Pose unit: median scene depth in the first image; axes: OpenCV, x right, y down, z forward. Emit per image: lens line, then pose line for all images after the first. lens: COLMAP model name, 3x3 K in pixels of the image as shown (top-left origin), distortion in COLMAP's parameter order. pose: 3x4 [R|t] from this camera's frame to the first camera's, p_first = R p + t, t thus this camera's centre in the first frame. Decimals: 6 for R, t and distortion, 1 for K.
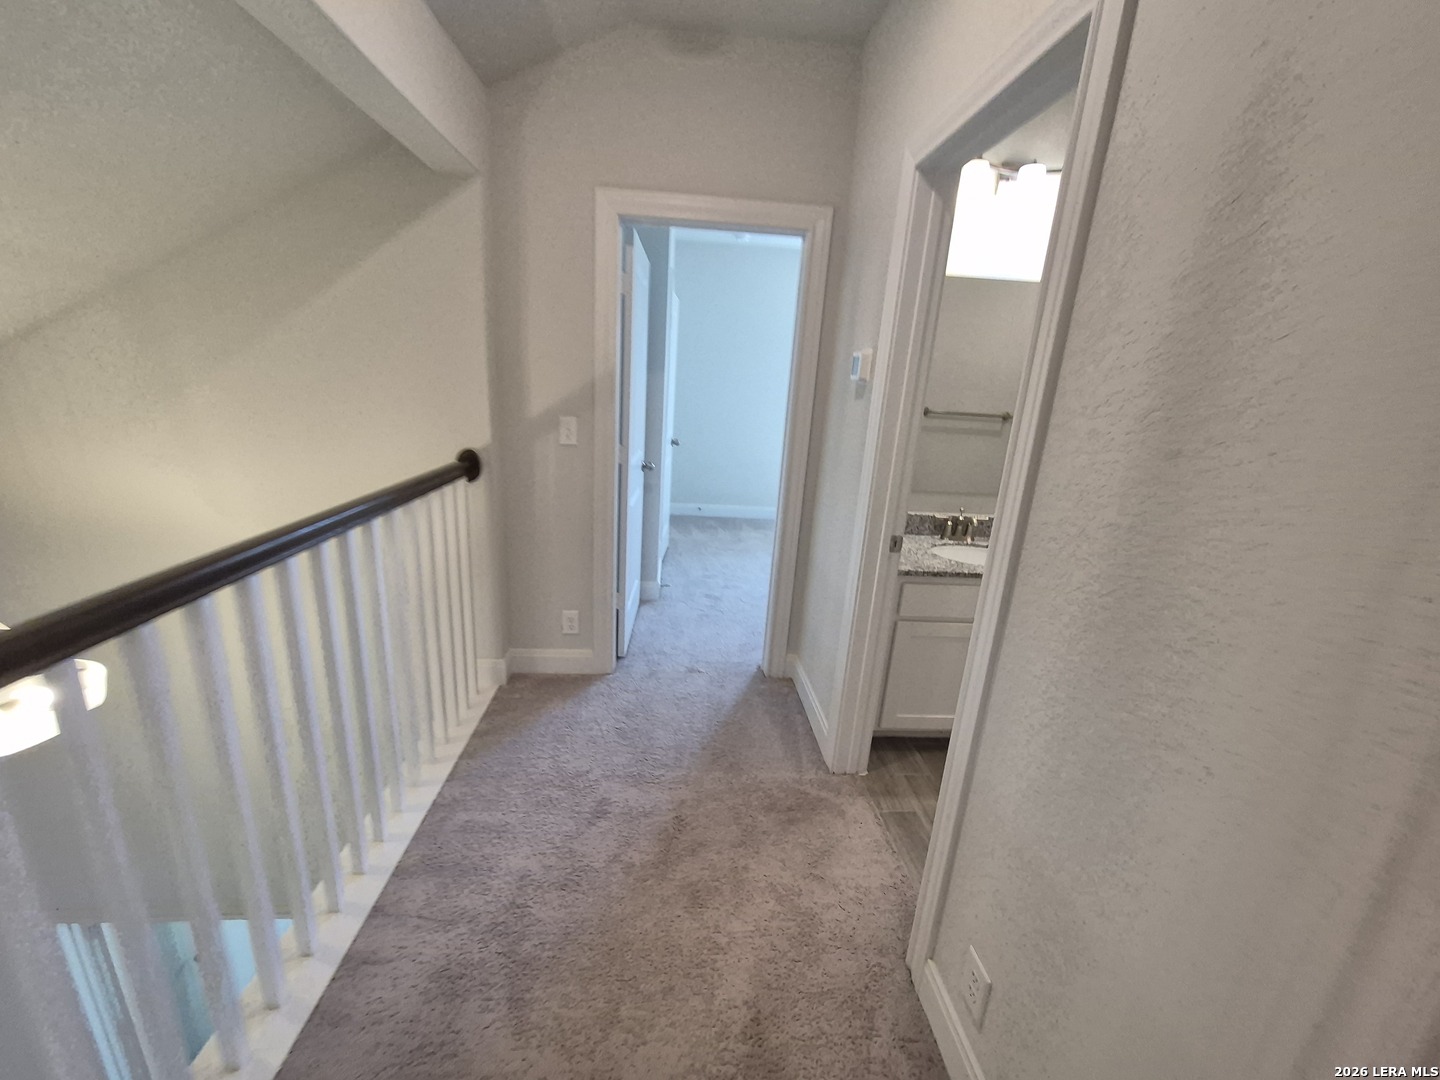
lens RADIAL K [[567.2, 0, 718.8], [0, 567.2, 543.6], [0, 0, 1]] dist [0.003831, -0.001234]
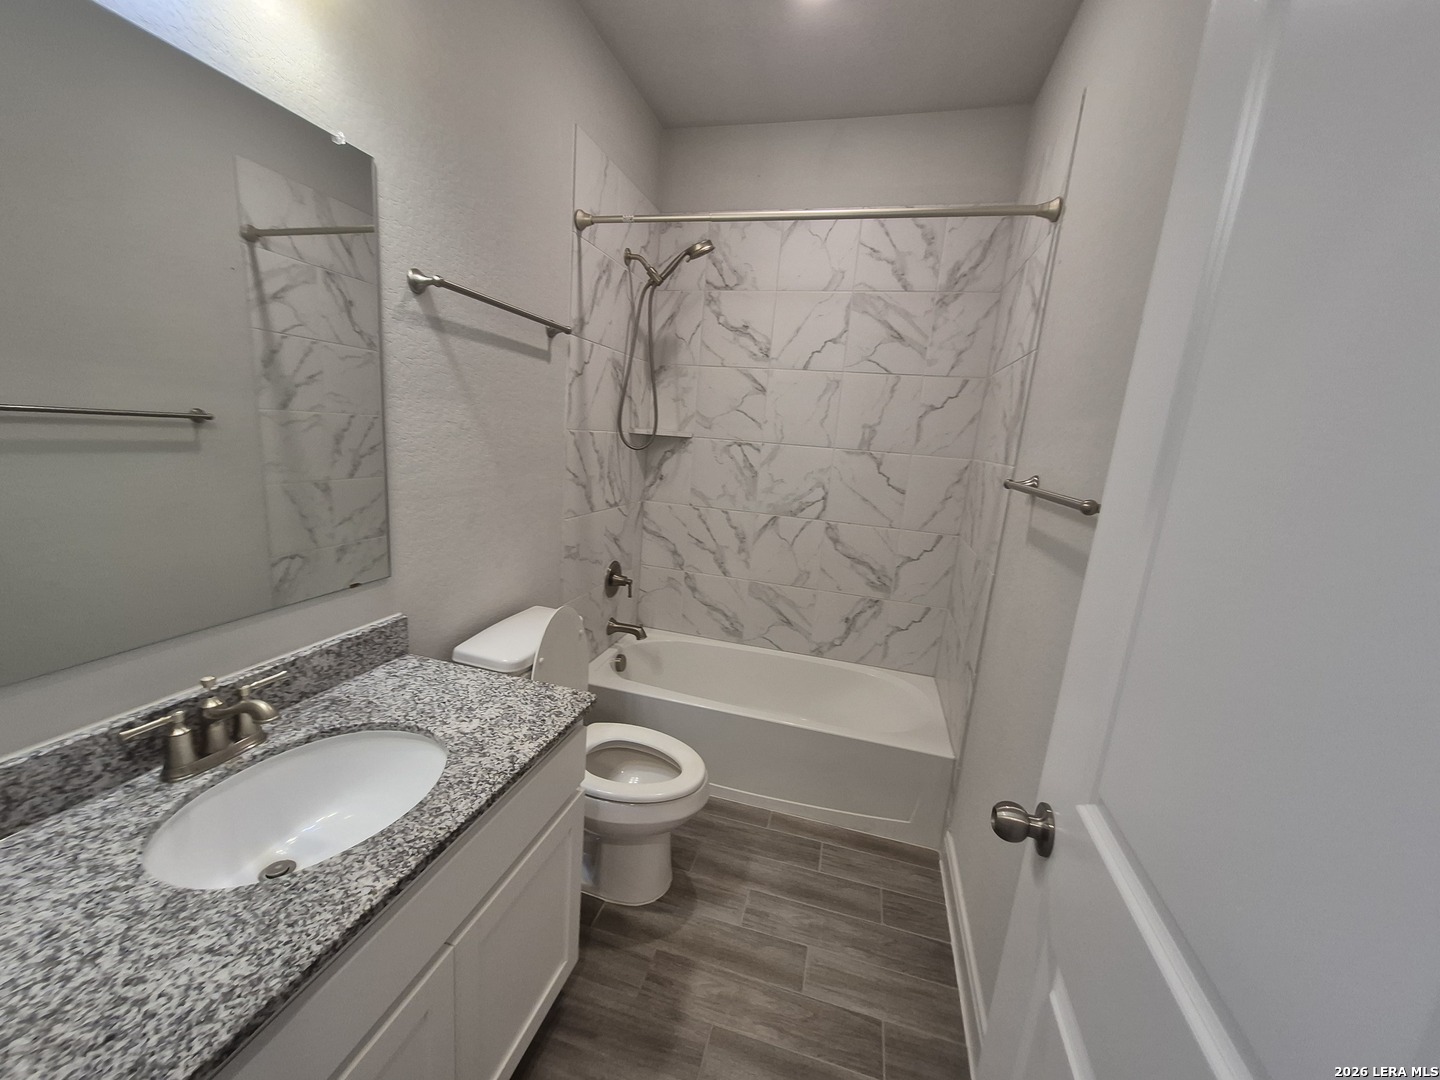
lens RADIAL K [[567.2, 0, 721.4], [0, 567.2, 541.8], [0, 0, 1]] dist [0.003831, -0.001234]
pose [[0.337388, -0.217297, 0.915943, 0.215274], [0.198357, 0.967559, 0.156477, -0.143070], [-0.920230, 0.128890, 0.369545, 0.527034]]
